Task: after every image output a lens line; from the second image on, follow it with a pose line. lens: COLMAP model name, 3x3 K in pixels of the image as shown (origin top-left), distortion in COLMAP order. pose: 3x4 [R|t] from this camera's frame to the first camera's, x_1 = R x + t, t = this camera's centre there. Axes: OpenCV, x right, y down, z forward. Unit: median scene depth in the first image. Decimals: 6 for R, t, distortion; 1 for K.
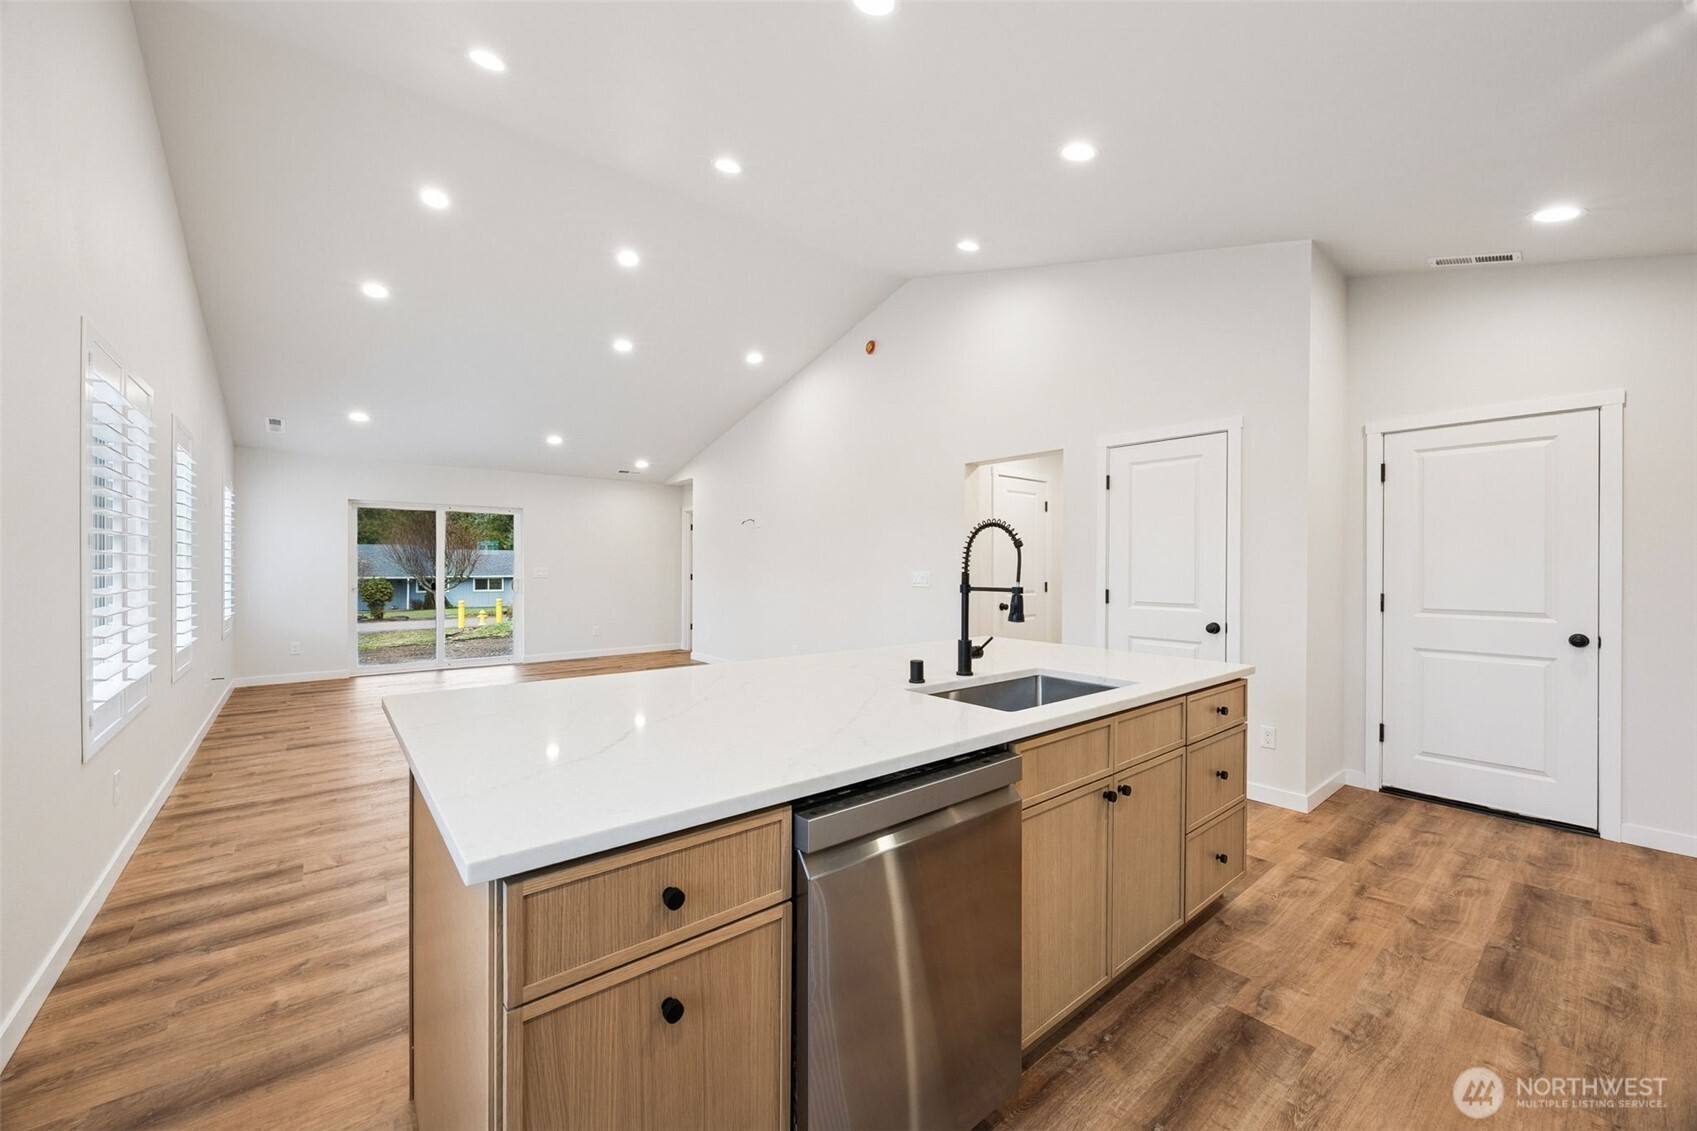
lens RADIAL K [[652.6, 0, 845.4], [0, 652.6, 565.7], [0, 0, 1]] dist [-0.001662, -0.000122]
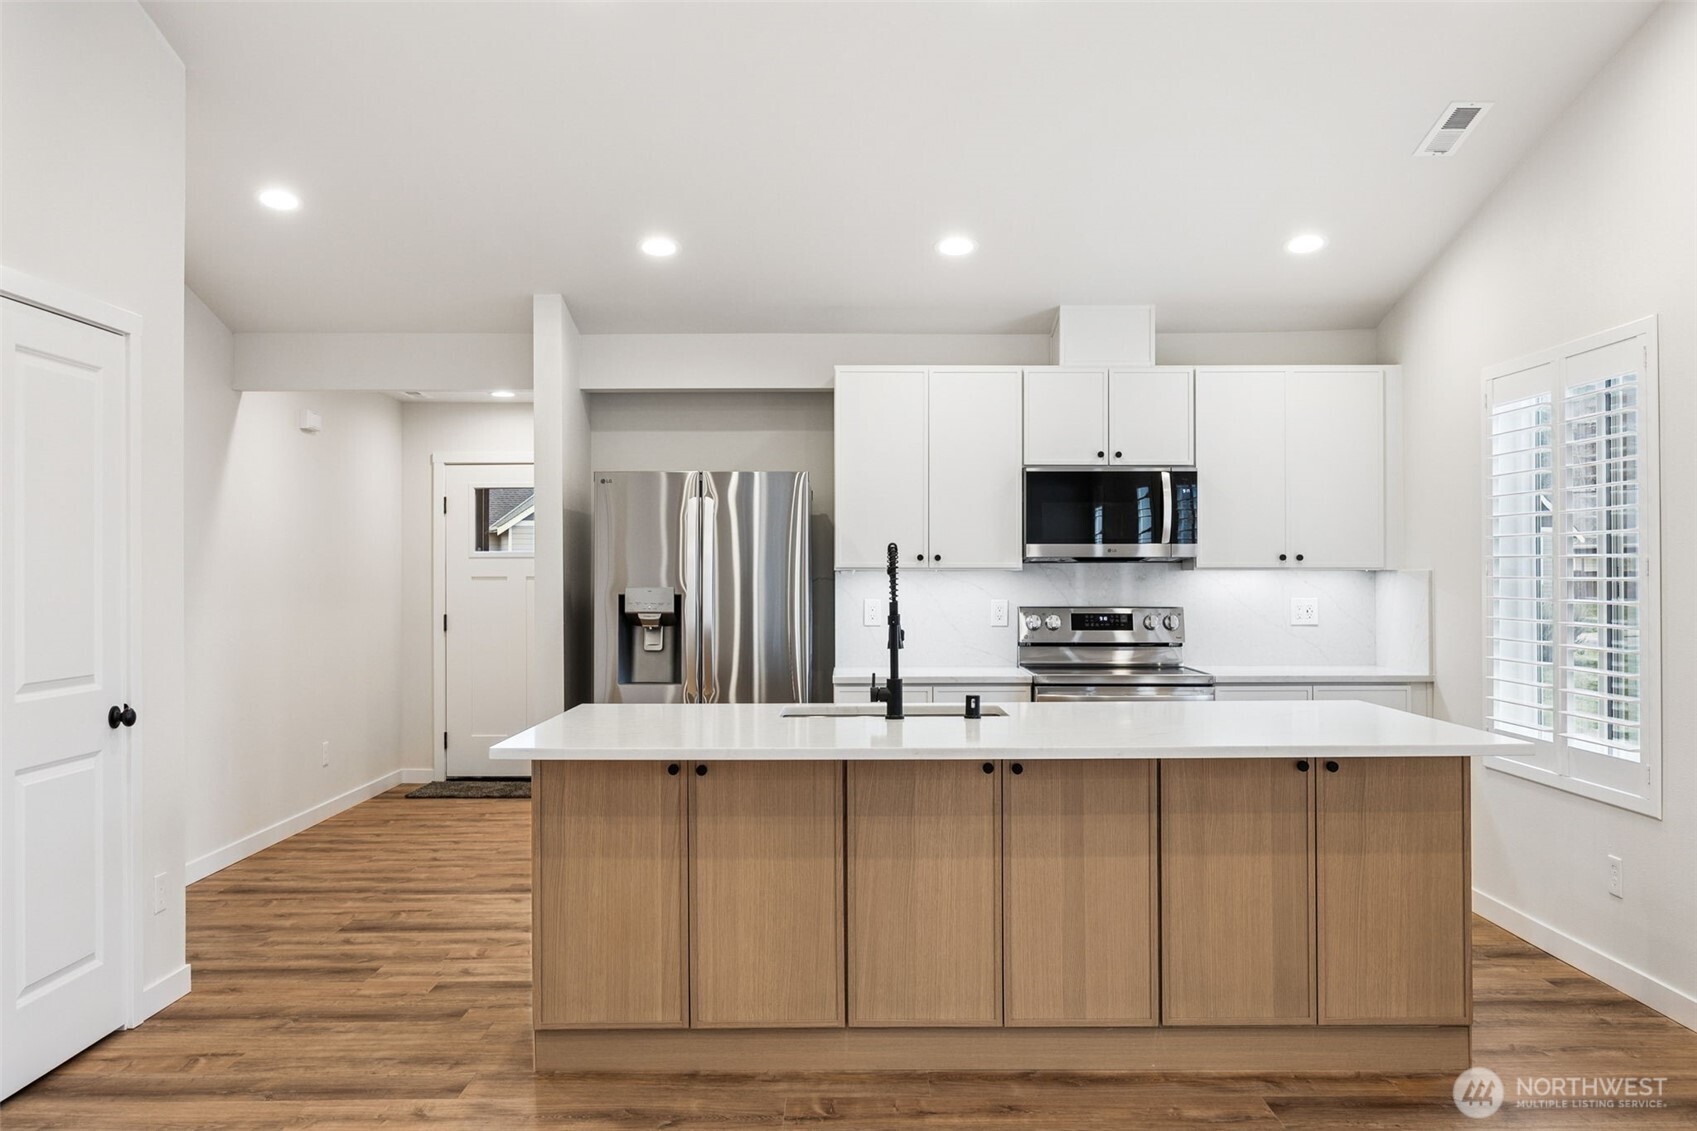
lens RADIAL K [[1458.0, 0, 847.0], [0, 1458.0, 568.2], [0, 0, 1]] dist [0.002424, 0.000135]
pose [[-0.774591, 0.001751, 0.632460, -0.428638], [0.001113, 0.999998, -0.001406, -0.014612], [-0.632461, -0.000385, -0.774592, 1.090786]]
